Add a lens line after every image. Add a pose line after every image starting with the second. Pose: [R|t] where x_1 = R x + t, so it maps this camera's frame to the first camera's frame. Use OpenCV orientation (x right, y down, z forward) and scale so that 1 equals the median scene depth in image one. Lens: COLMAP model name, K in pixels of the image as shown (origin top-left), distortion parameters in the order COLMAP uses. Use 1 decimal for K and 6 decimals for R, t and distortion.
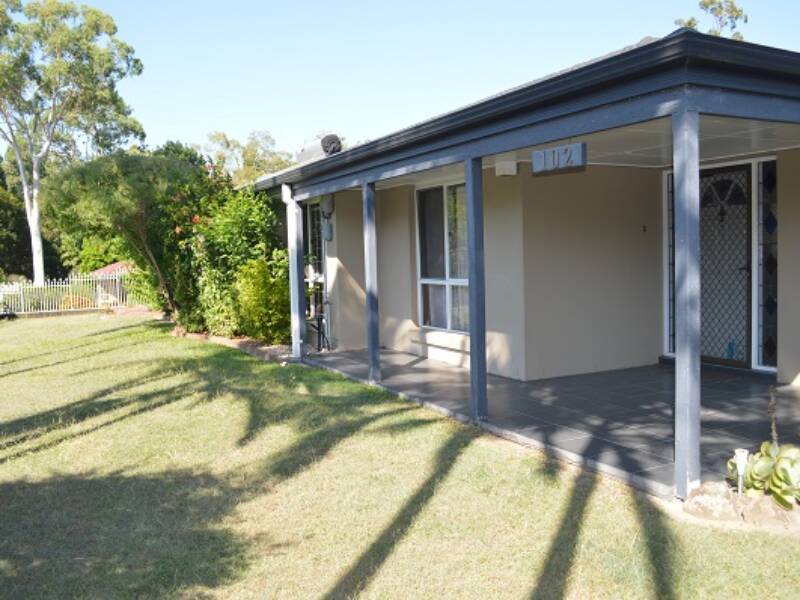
lens RADIAL K [[715.8, 0, 400.0], [0, 715.8, 300.0], [0, 0, 1]] dist [-0.010964, -0.131604]
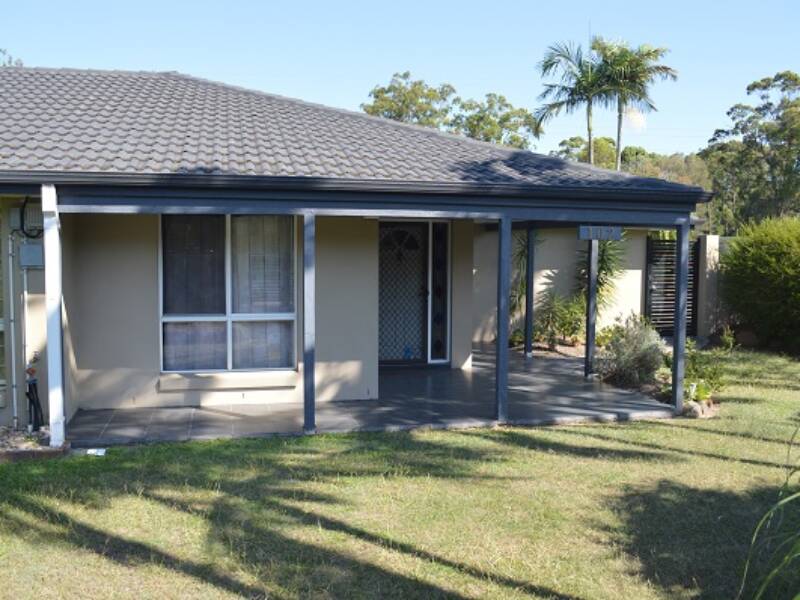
lens RADIAL K [[715.8, 0, 400.0], [0, 715.8, 300.0], [0, 0, 1]] dist [-0.010964, -0.131604]
pose [[0.231201, -0.037767, 0.972173, -0.912609], [0.050103, 0.998383, 0.026870, -0.072402], [-0.971615, 0.042496, 0.232719, 0.678859]]
